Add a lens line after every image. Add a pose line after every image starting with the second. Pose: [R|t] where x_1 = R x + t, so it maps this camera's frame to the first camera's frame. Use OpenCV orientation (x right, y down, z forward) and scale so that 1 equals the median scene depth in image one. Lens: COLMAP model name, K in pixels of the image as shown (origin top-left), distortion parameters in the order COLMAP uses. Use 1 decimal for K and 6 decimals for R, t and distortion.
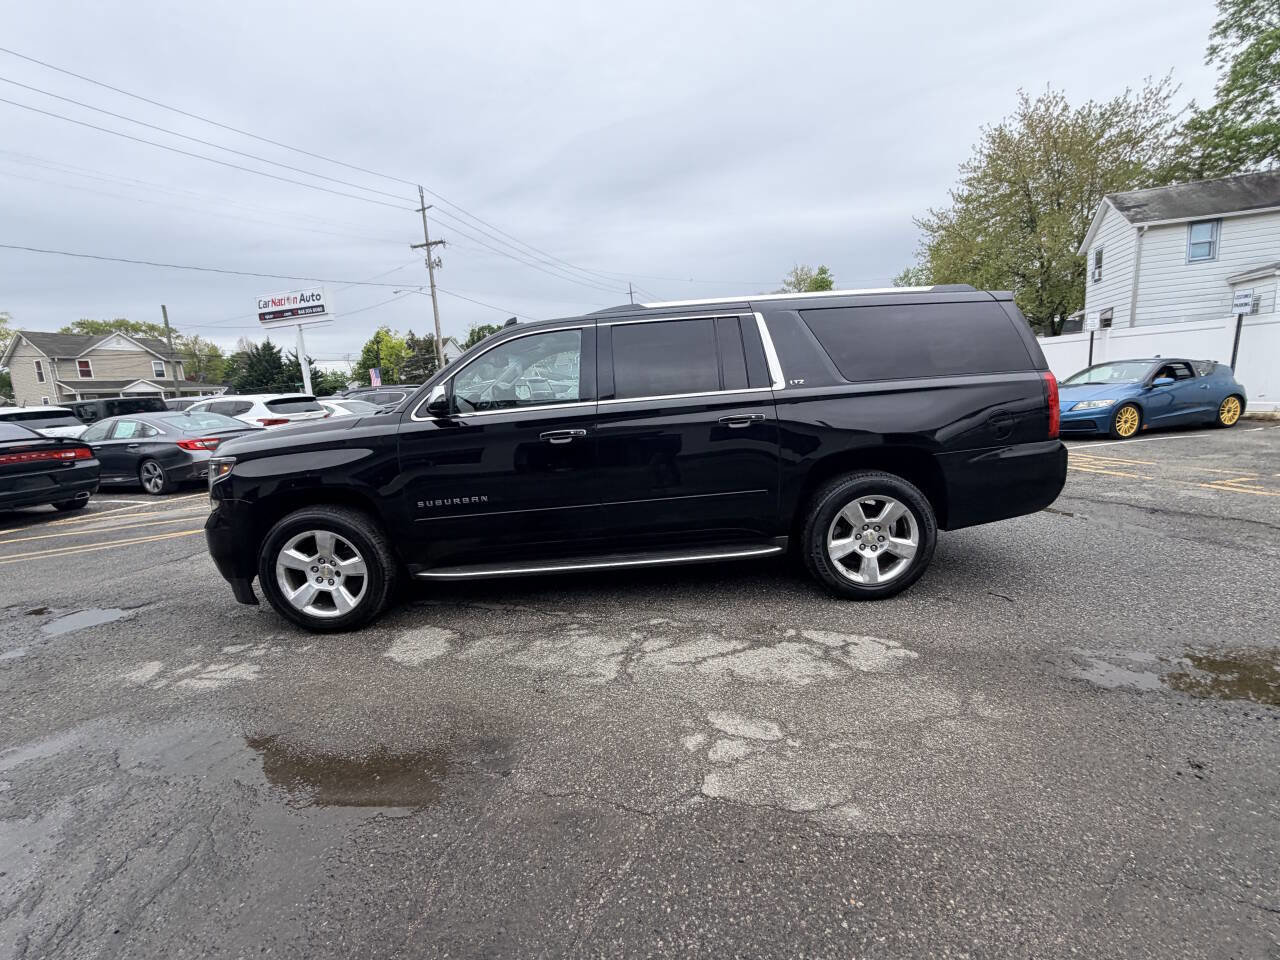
lens RADIAL K [[559.1, 0, 642.0], [0, 559.1, 478.7], [0, 0, 1]] dist [0.000943, -0.000661]
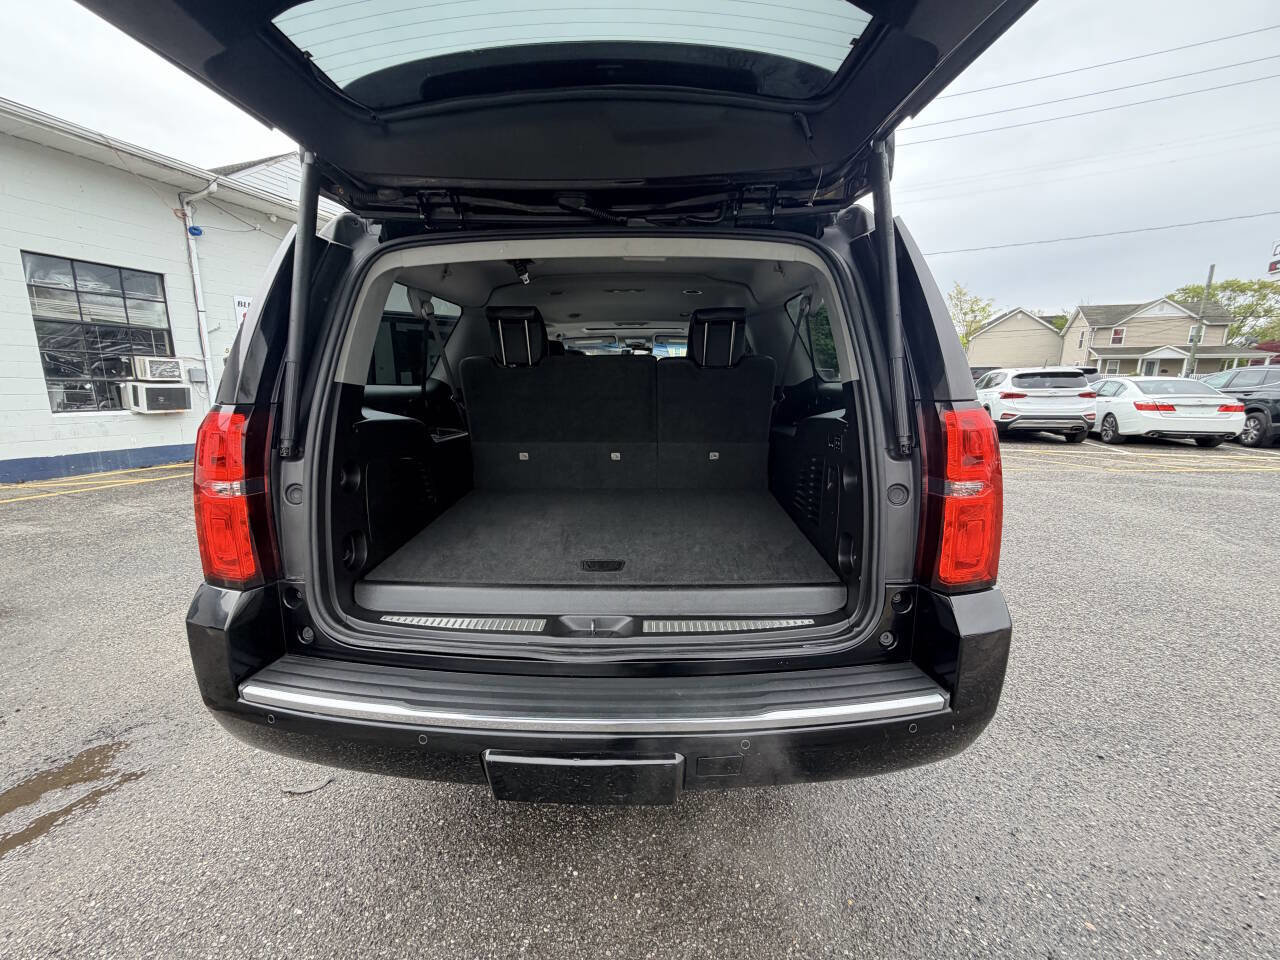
lens RADIAL K [[507.8, 0, 636.5], [0, 507.8, 478.8], [0, 0, 1]] dist [-0.003149, 0.000675]
pose [[-0.036013, 0.246073, -0.968582, 1.052579], [-0.161757, 0.954995, 0.248636, -0.274892], [0.986173, 0.165629, 0.005412, 1.273273]]
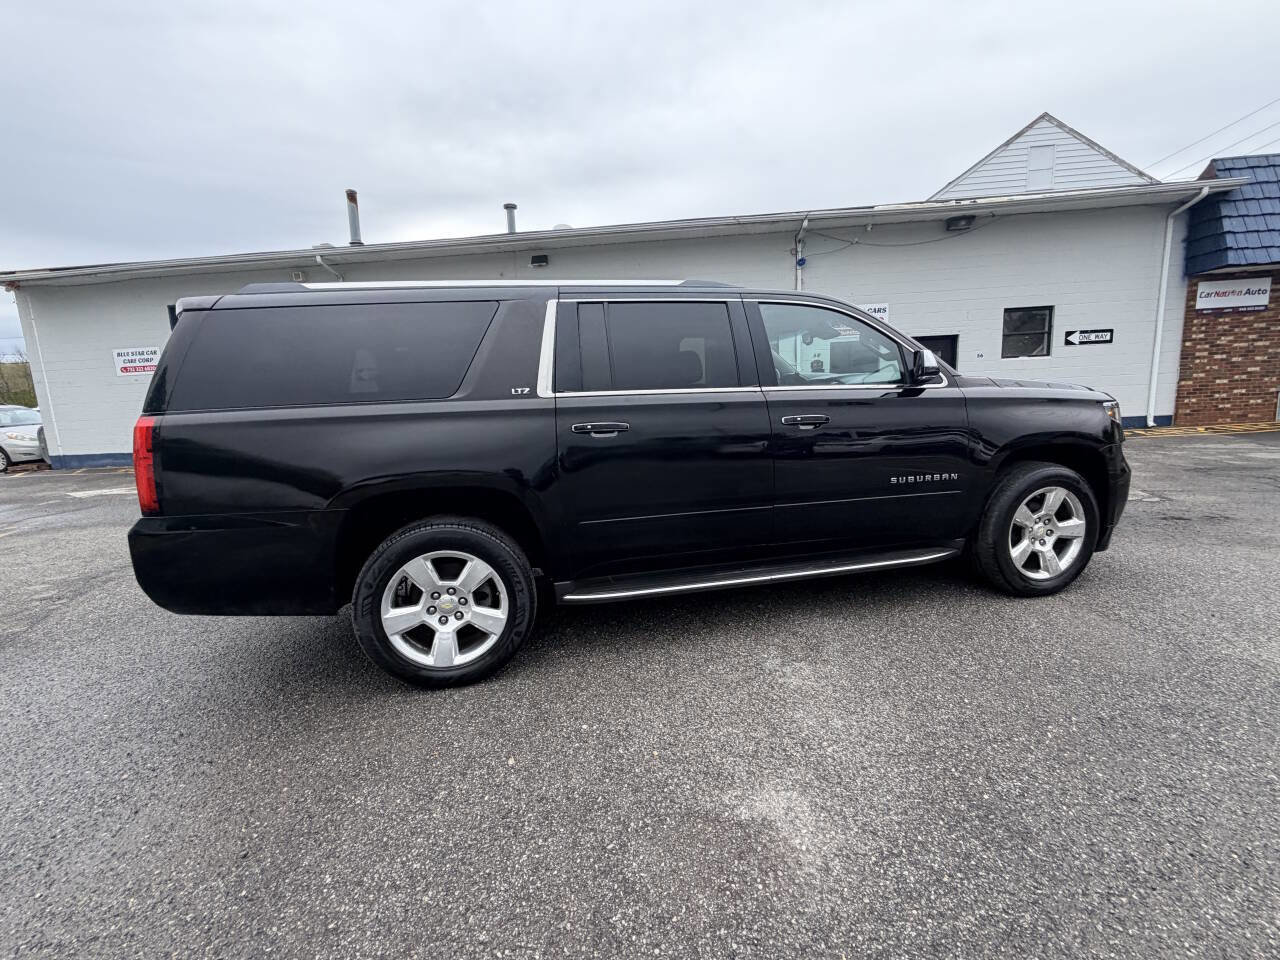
lens RADIAL K [[559.1, 0, 642.5], [0, 559.1, 474.2], [0, 0, 1]] dist [0.000943, -0.000661]
pose [[-0.969881, 0.140460, -0.199001, 0.275791], [0.072860, 0.946879, 0.313227, -0.375668], [0.232425, 0.289294, -0.928594, 2.279400]]
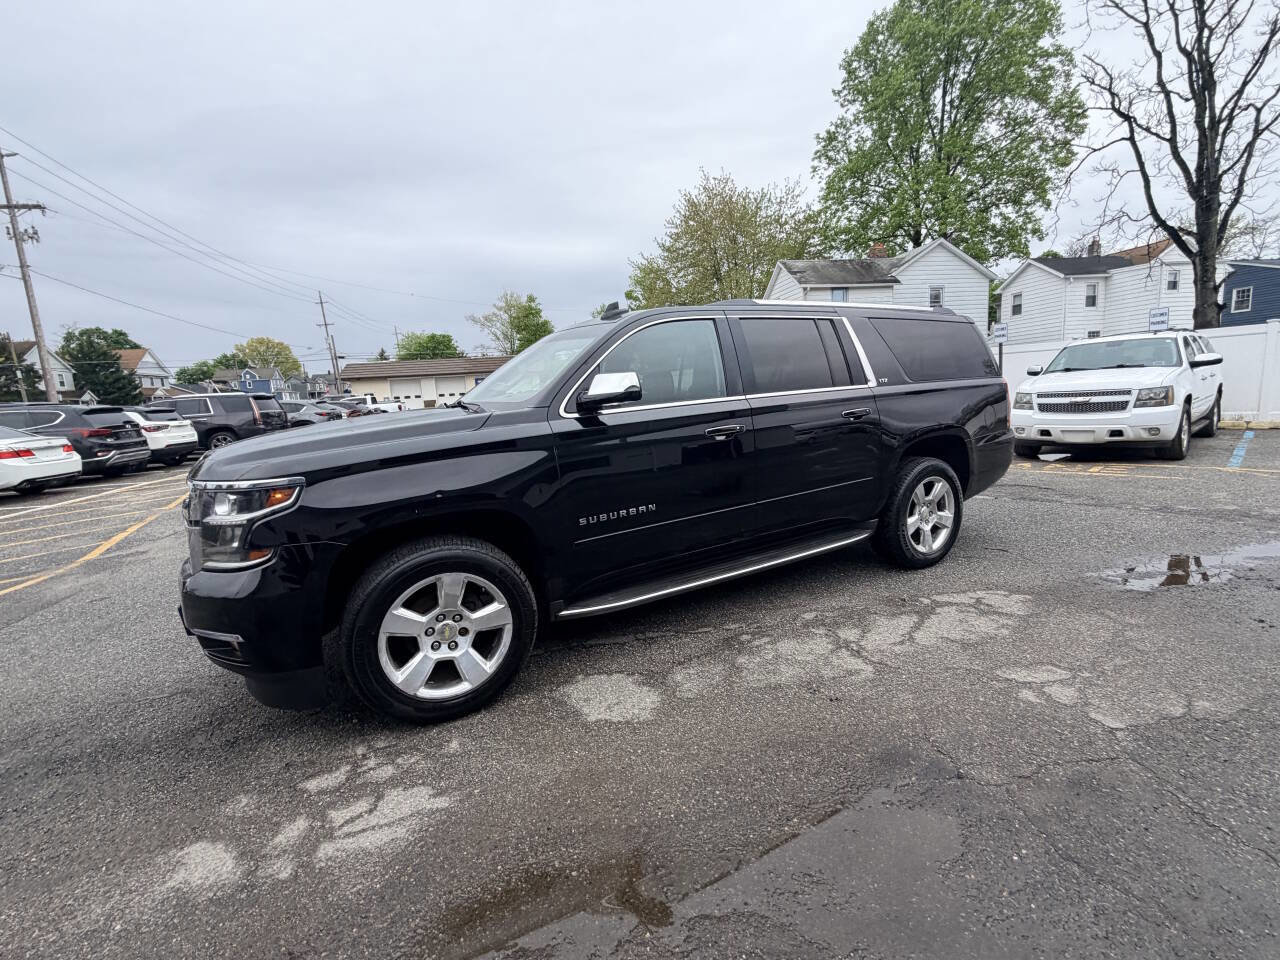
lens RADIAL K [[559.1, 0, 642.8], [0, 559.1, 477.2], [0, 0, 1]] dist [0.000943, -0.000661]
pose [[0.871739, -0.059435, 0.486353, -0.686974], [0.080725, 0.996473, -0.022918, 0.007593], [-0.483276, 0.059239, 0.873462, 0.253326]]
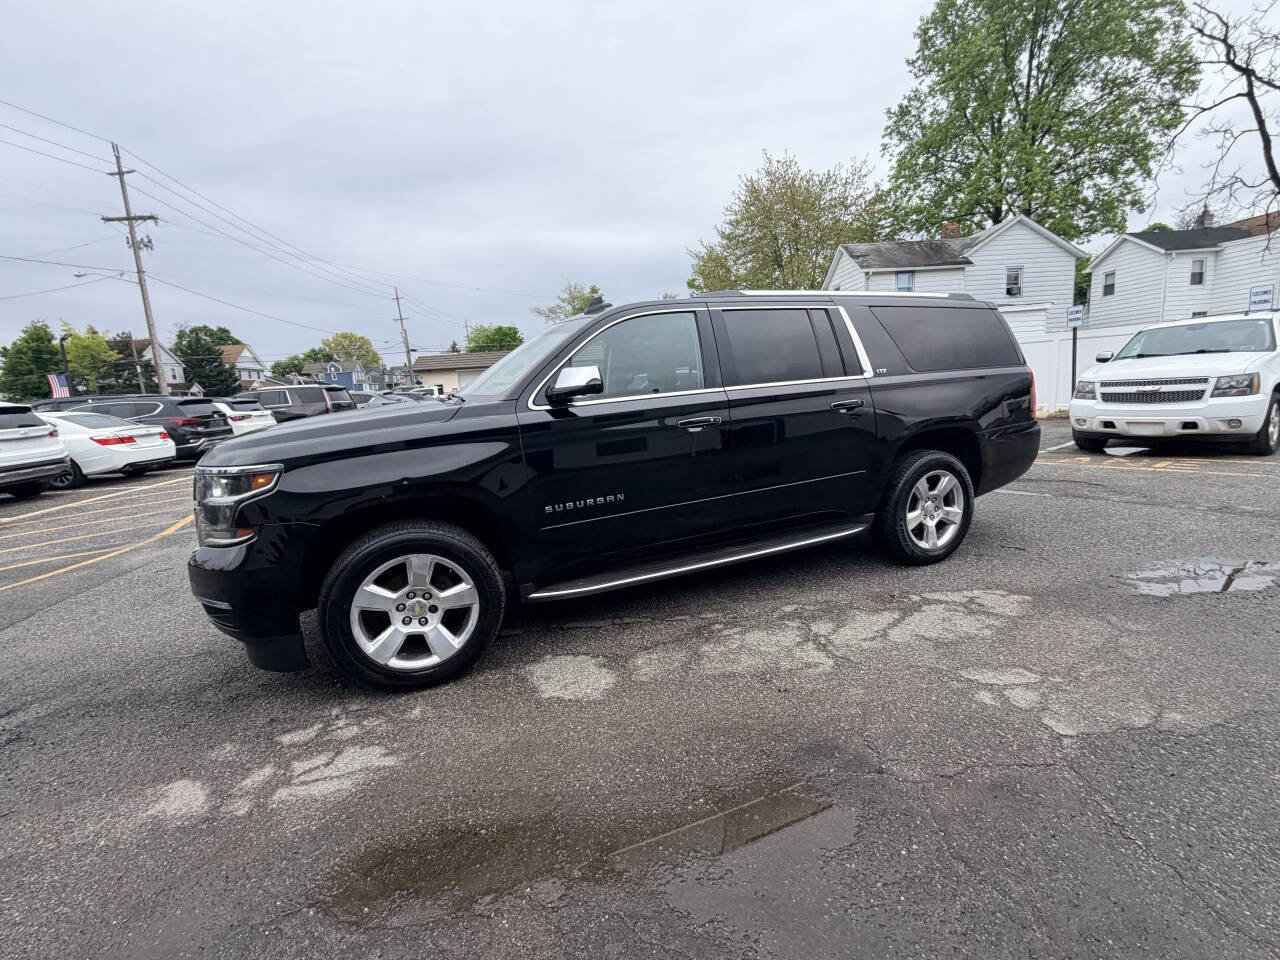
lens RADIAL K [[559.1, 0, 643.7], [0, 559.1, 478.1], [0, 0, 1]] dist [0.000943, -0.000661]
pose [[0.920591, -0.056057, 0.386484, -0.569899], [0.065901, 0.997751, -0.012255, 0.018845], [-0.384928, 0.036751, 0.922215, 0.171697]]
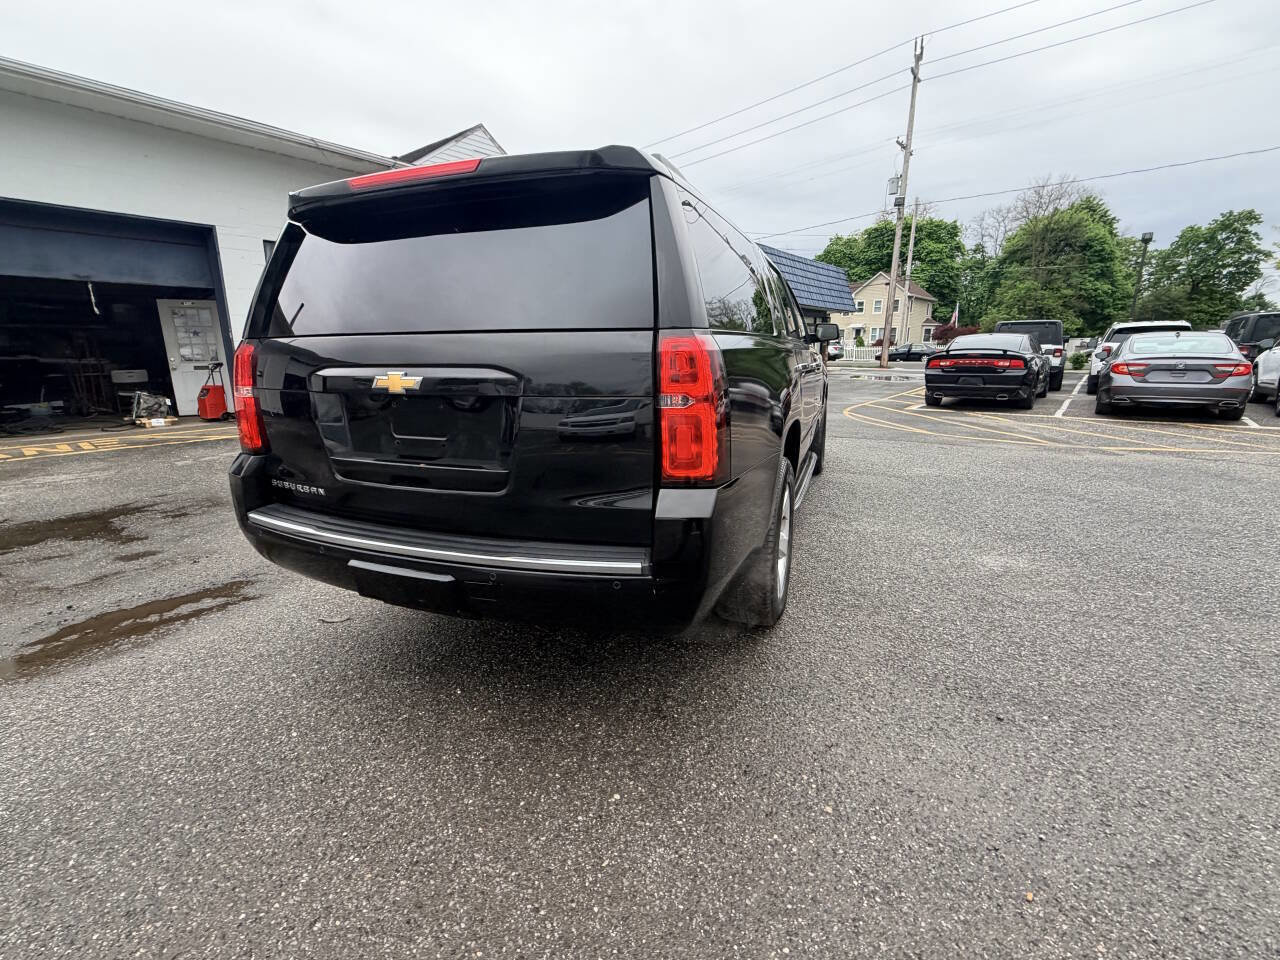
lens RADIAL K [[559.1, 0, 642.3], [0, 559.1, 475.5], [0, 0, 1]] dist [0.000943, -0.000661]
pose [[-0.353386, 0.273635, -0.894563, 1.150754], [-0.121761, 0.934674, 0.334005, -0.311143], [0.927520, 0.226955, -0.296982, 1.603713]]
